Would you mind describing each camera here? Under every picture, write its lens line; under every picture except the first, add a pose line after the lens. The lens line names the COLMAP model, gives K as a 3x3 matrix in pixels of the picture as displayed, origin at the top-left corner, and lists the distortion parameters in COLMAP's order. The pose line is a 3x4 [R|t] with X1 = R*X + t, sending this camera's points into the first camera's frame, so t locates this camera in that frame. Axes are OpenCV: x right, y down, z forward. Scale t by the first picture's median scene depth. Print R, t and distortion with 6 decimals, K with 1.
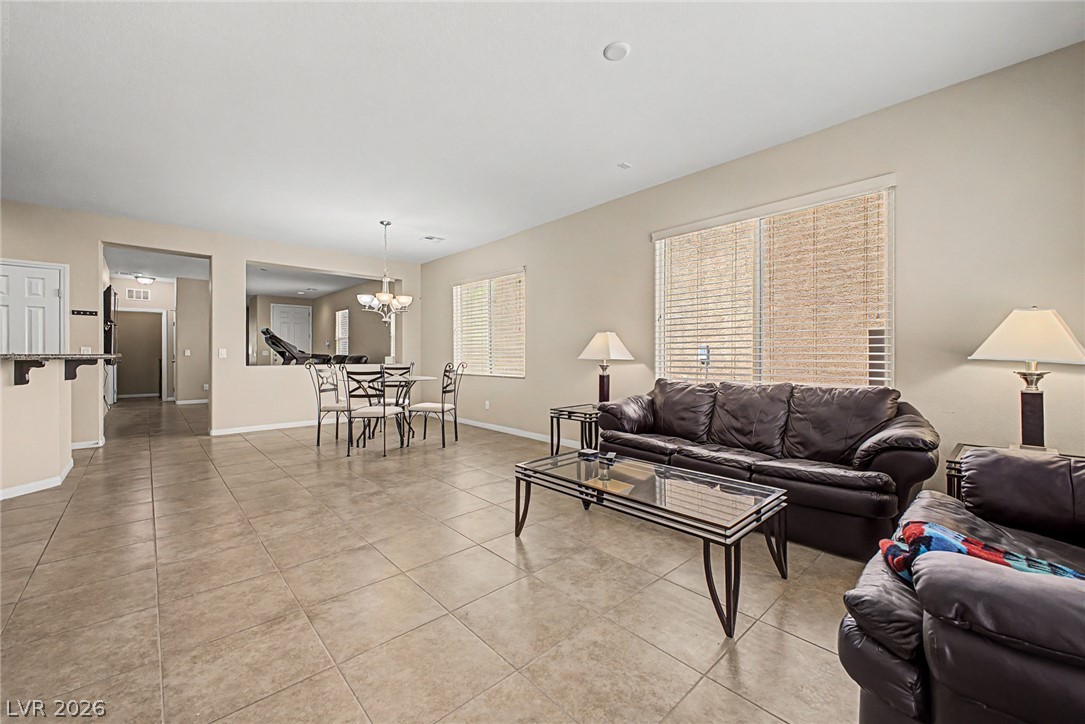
lens RADIAL K [[431.2, 0, 538.2], [0, 431.2, 351.9], [0, 0, 1]] dist [0.016082, -0.000734]
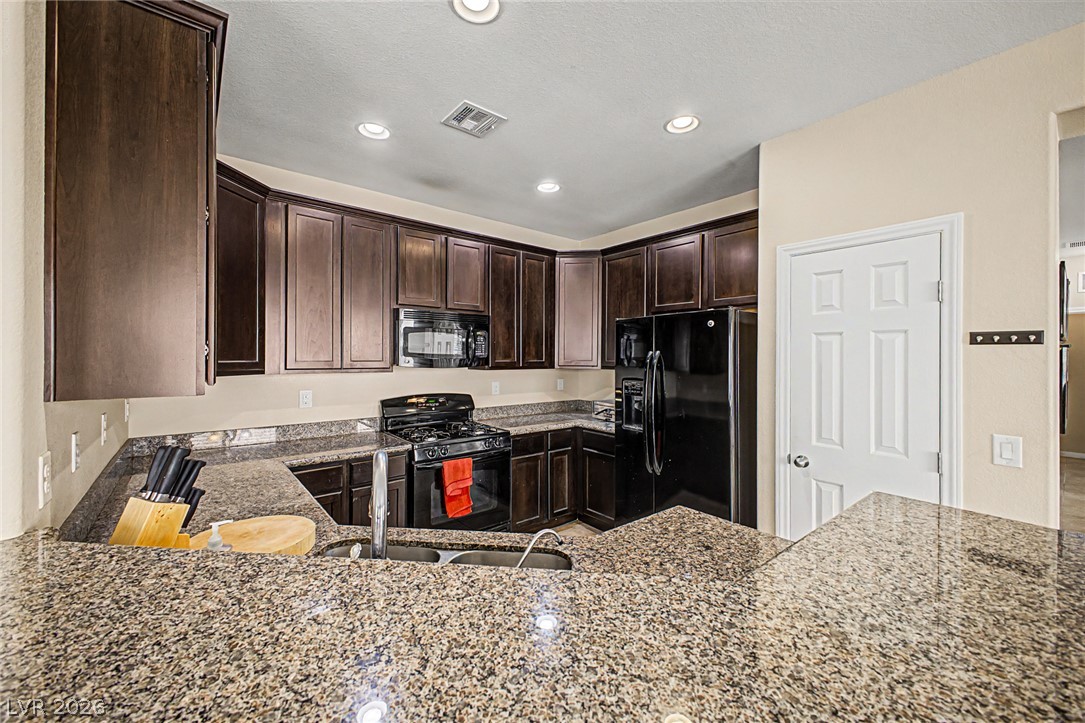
lens RADIAL K [[431.2, 0, 546.9], [0, 431.2, 355.6], [0, 0, 1]] dist [0.016082, -0.000734]
pose [[-0.047881, 0.000156, -0.998853, -0.676886], [0.002970, 0.999996, 0.000014, -0.076762], [0.998849, -0.002965, -0.047881, 0.660868]]
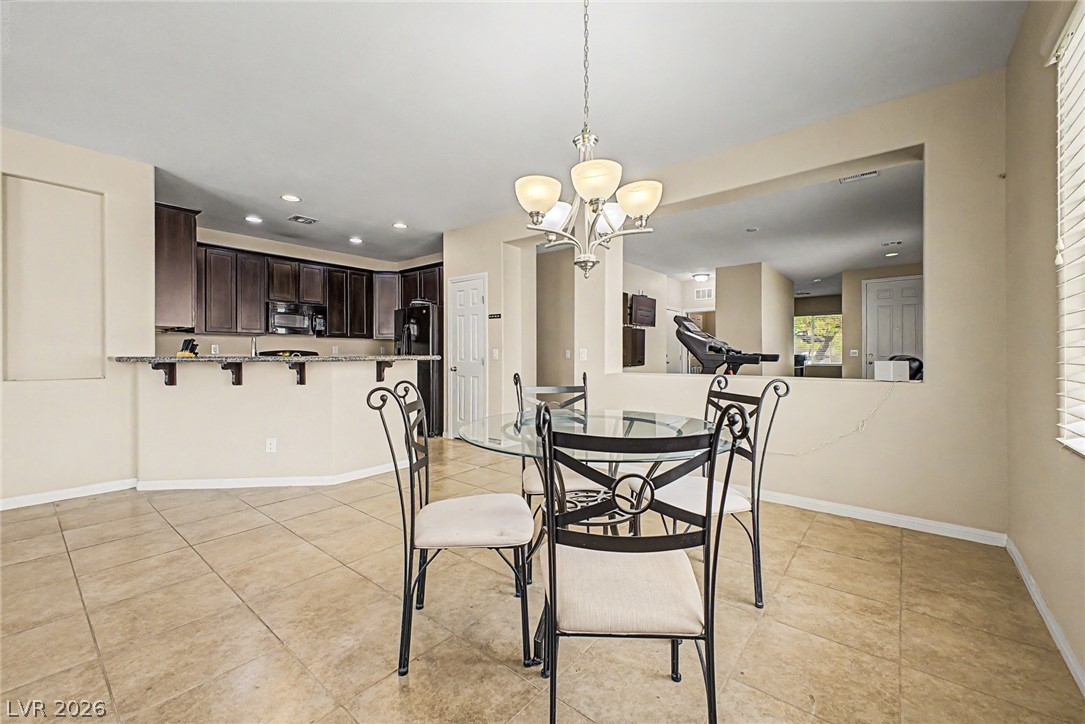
lens RADIAL K [[431.2, 0, 540.6], [0, 431.2, 352.6], [0, 0, 1]] dist [0.016082, -0.000734]
pose [[0.140753, -0.000272, -0.990045, -0.024335], [0.006879, 0.999976, 0.000703, -0.004302], [0.990021, -0.006909, 0.140752, 0.976982]]
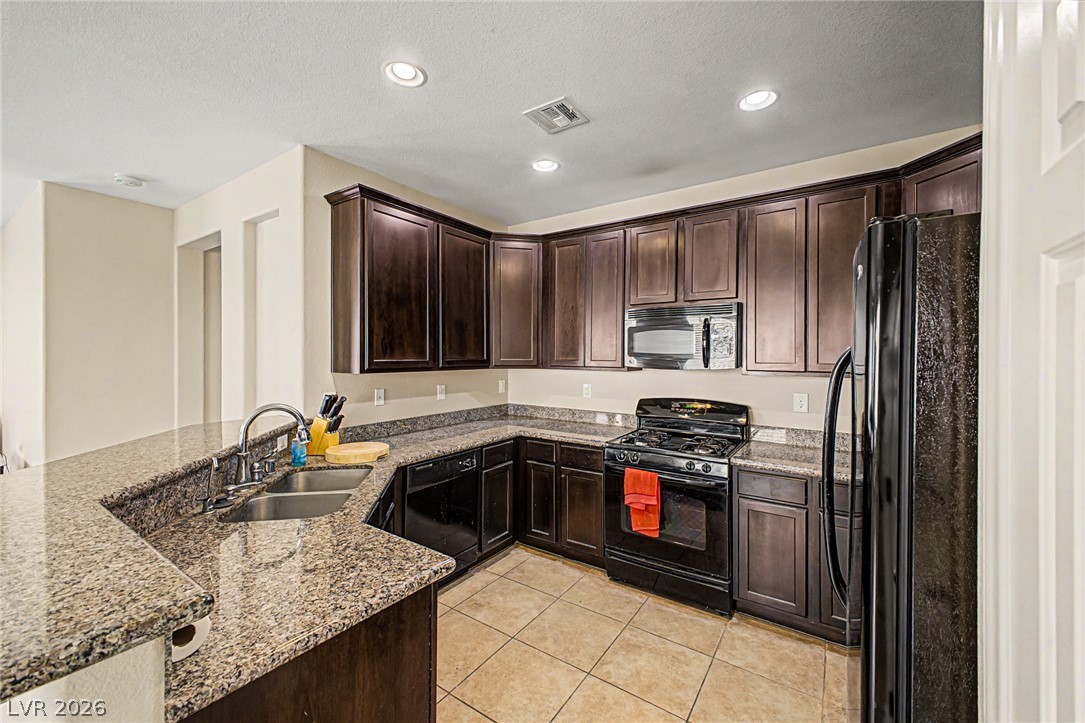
lens RADIAL K [[431.2, 0, 534.7], [0, 431.2, 357.0], [0, 0, 1]] dist [0.016082, -0.000734]
pose [[-0.974248, -0.002829, -0.225461, -1.007193], [-0.002625, 0.999996, -0.001205, -0.074220], [0.225463, -0.000582, -0.974252, 0.997531]]
